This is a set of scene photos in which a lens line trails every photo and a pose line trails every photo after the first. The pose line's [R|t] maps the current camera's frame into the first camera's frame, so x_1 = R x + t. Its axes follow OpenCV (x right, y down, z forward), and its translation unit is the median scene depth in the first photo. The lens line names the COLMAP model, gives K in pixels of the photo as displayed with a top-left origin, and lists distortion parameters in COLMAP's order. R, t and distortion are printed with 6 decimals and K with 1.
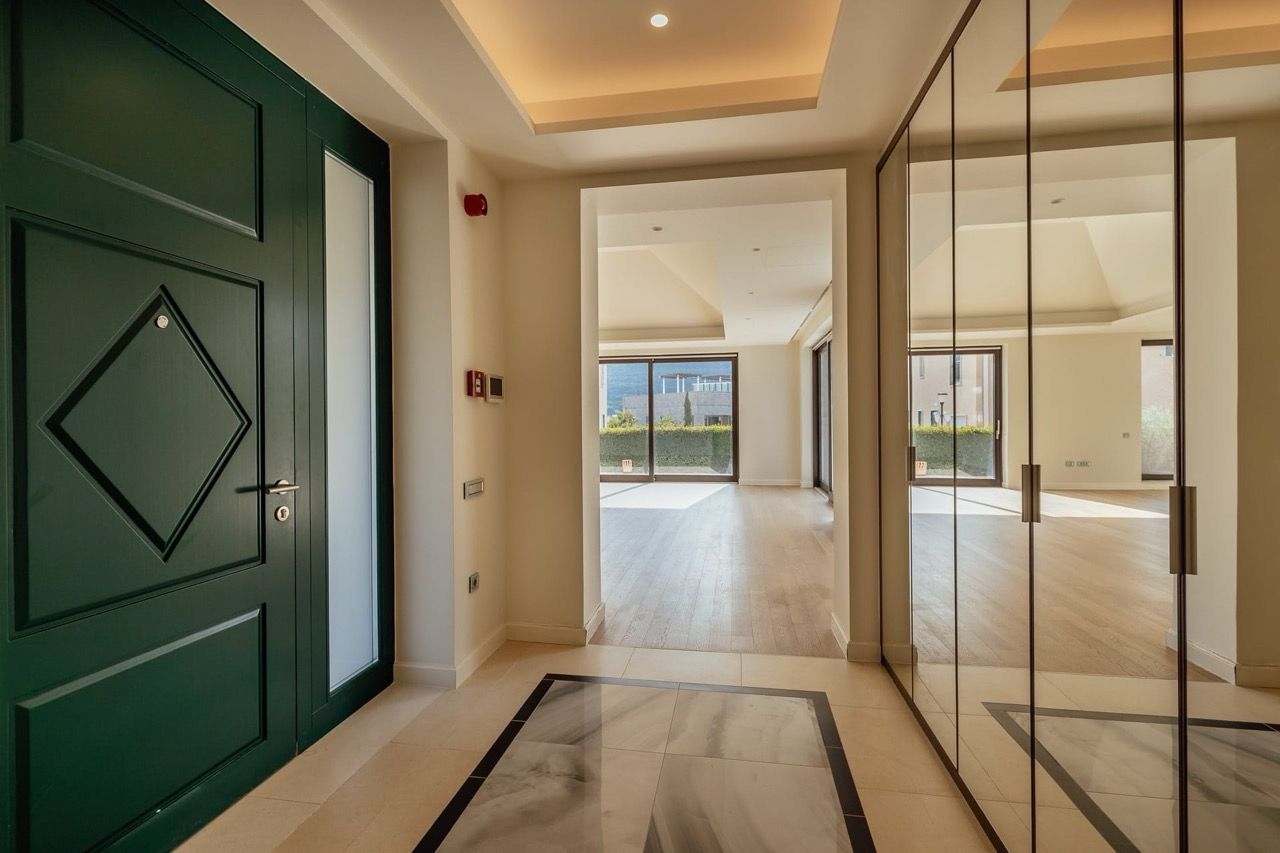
lens RADIAL K [[557.5, 0, 637.6], [0, 557.5, 423.3], [0, 0, 1]] dist [0.001269, 0.000002]
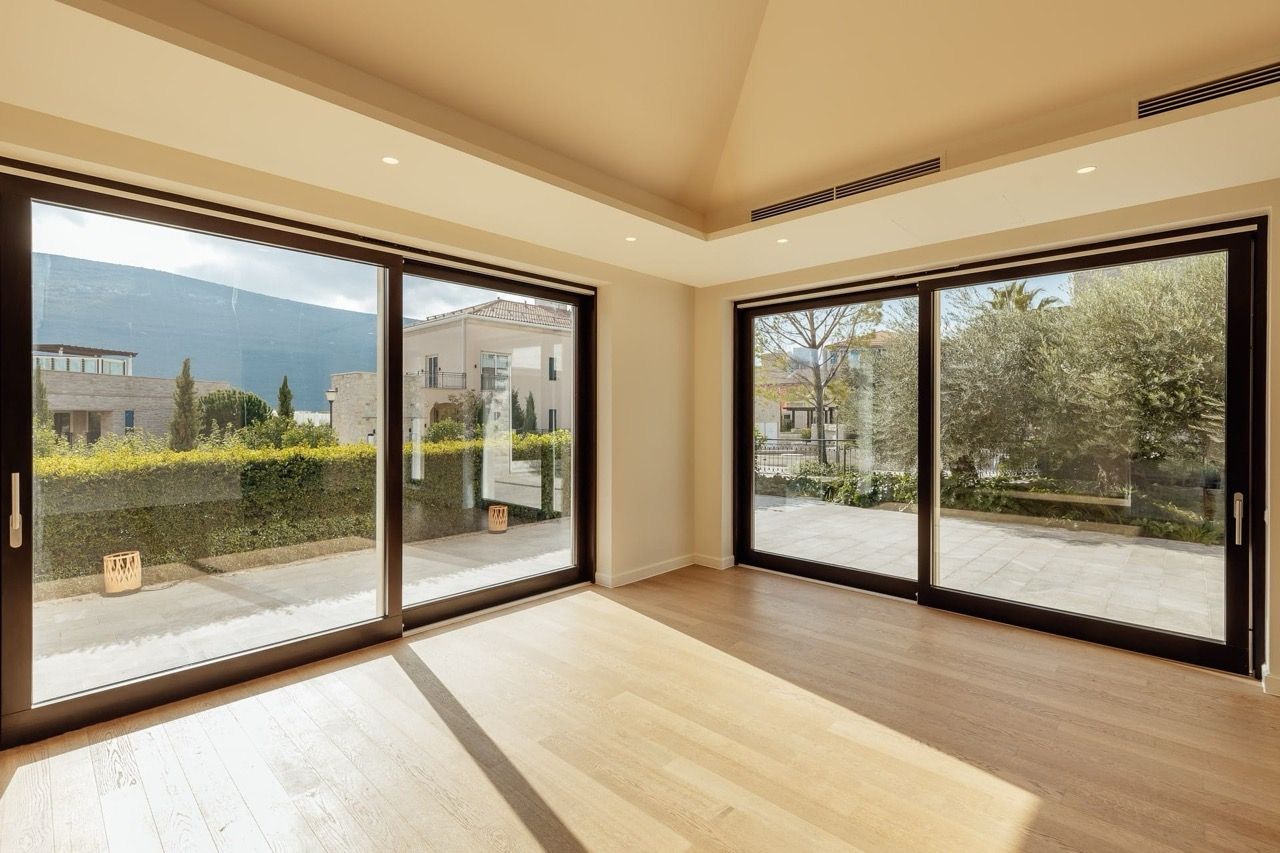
lens RADIAL K [[575.9, 0, 638.0], [0, 575.9, 418.1], [0, 0, 1]] dist [0.005455, 0.000181]
pose [[0.557496, 0.005609, 0.830161, -0.142566], [-0.001723, 0.999983, -0.005599, -0.016160], [-0.830178, 0.001691, 0.557496, 0.567204]]
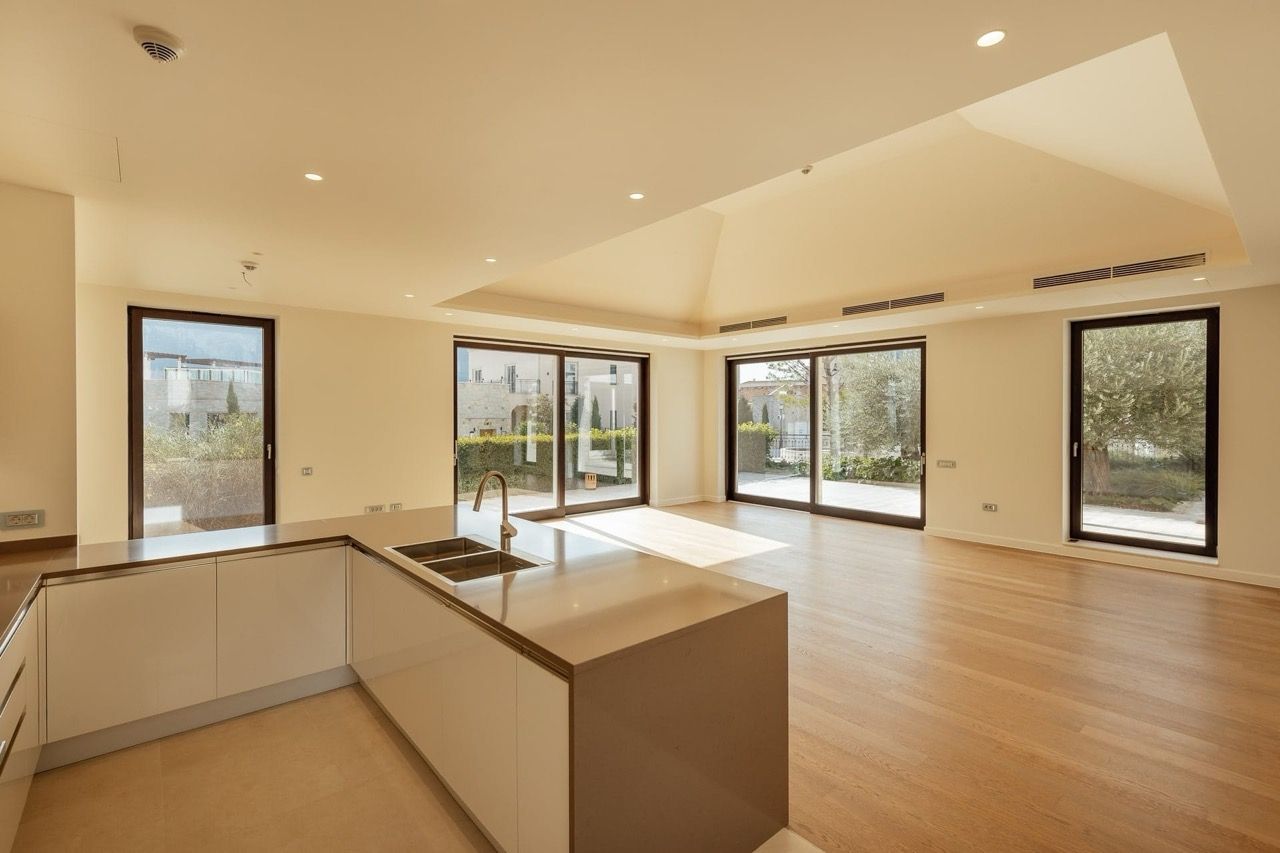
lens RADIAL K [[575.9, 0, 638.0], [0, 575.9, 418.1], [0, 0, 1]] dist [0.005455, 0.000181]
pose [[0.636730, 0.003303, 0.771080, -0.405773], [0.000359, 0.999989, -0.004580, -0.018013], [-0.771087, 0.003193, 0.636722, 0.355992]]
